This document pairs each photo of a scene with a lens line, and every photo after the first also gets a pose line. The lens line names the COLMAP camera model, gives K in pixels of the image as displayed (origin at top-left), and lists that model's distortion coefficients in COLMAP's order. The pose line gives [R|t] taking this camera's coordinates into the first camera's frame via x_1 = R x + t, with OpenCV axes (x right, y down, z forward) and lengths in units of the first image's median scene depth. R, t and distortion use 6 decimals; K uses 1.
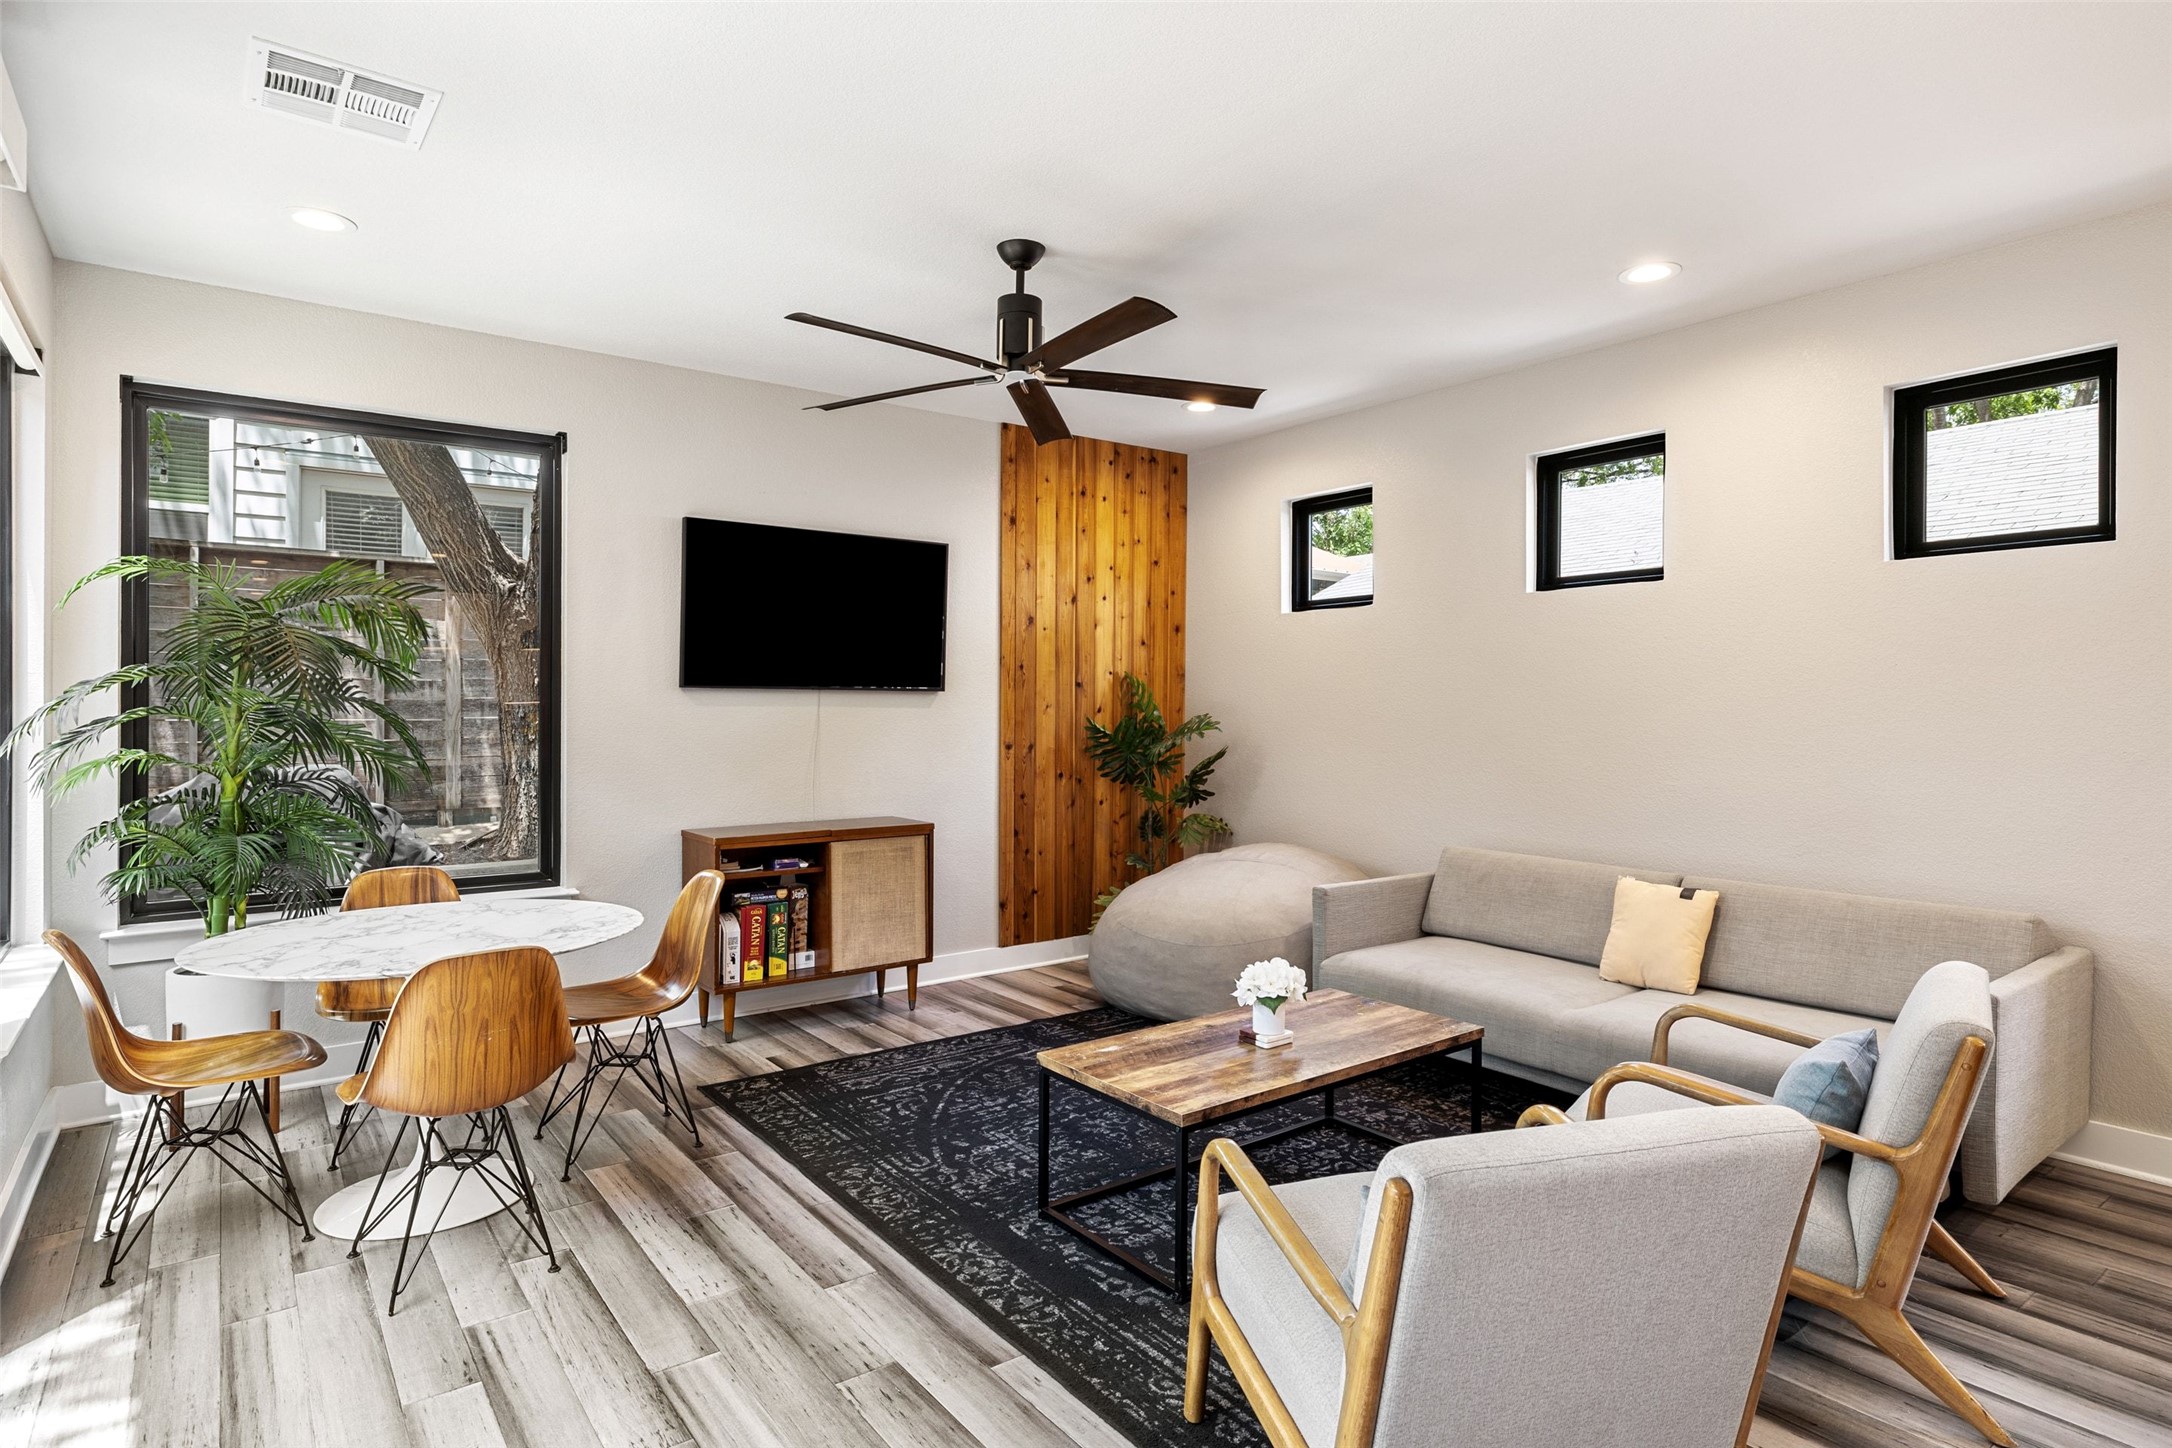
lens RADIAL K [[1133.2, 0, 1086.7], [0, 1133.2, 718.1], [0, 0, 1]] dist [0.002030, -0.000108]
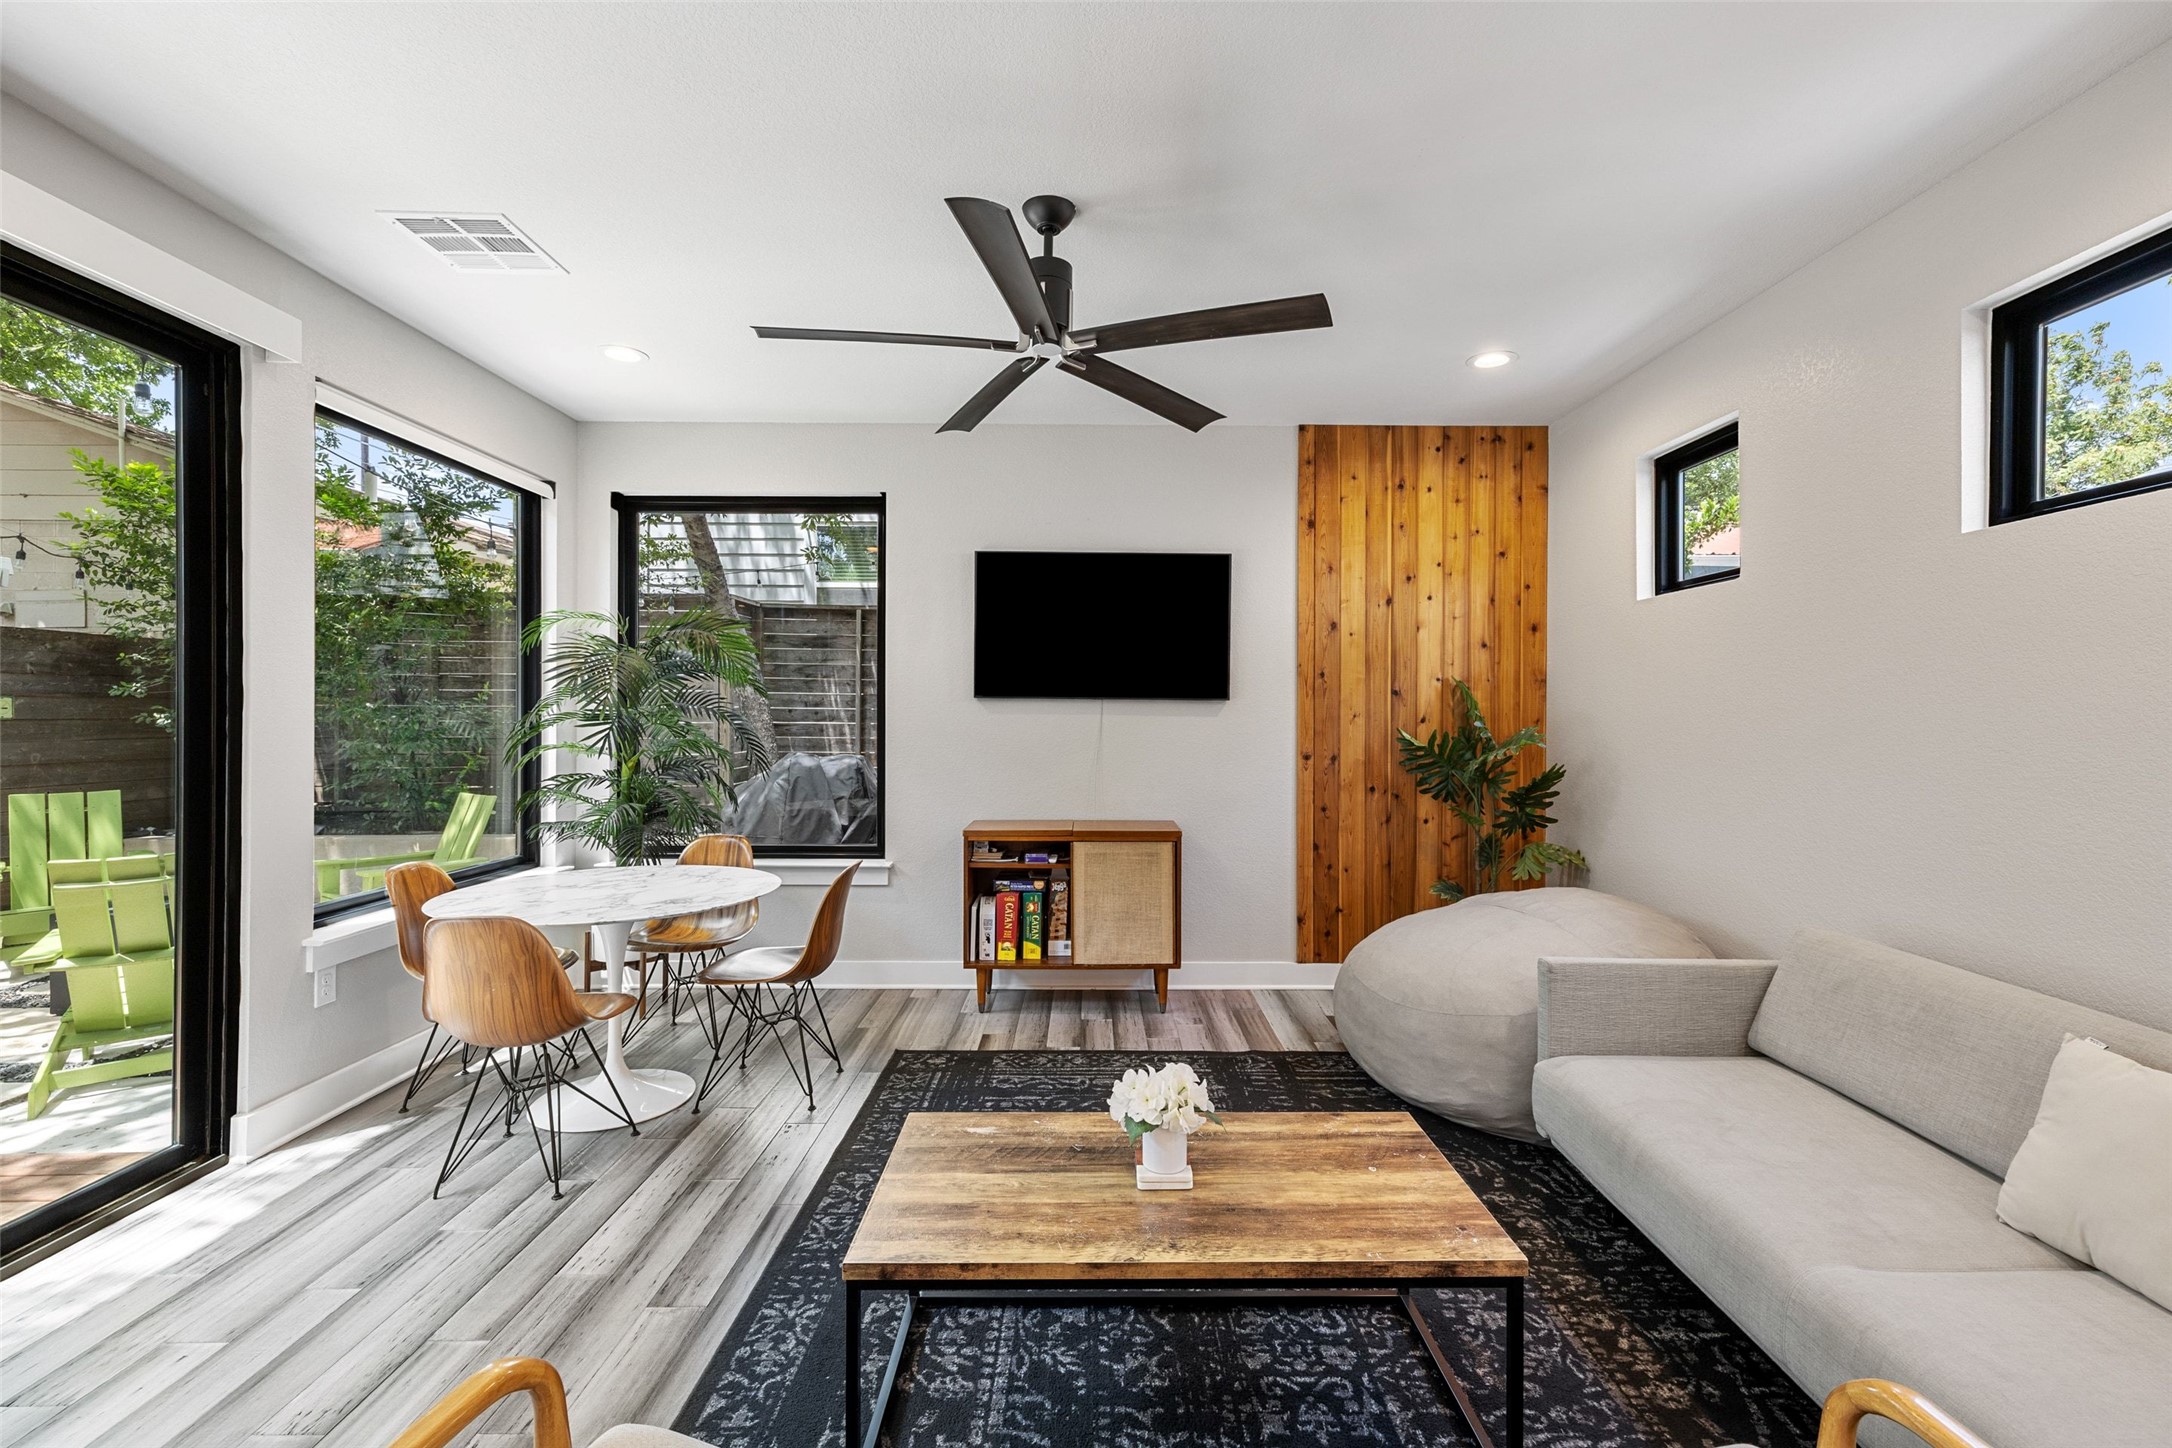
lens RADIAL K [[907.4, 0, 1099.0], [0, 907.4, 718.9], [0, 0, 1]] dist [0.003270, 0.000236]
pose [[0.809026, 0.004840, -0.587753, 0.292352], [-0.010345, 0.999928, -0.006006, -0.001430], [0.587682, 0.010939, 0.809018, 0.318280]]
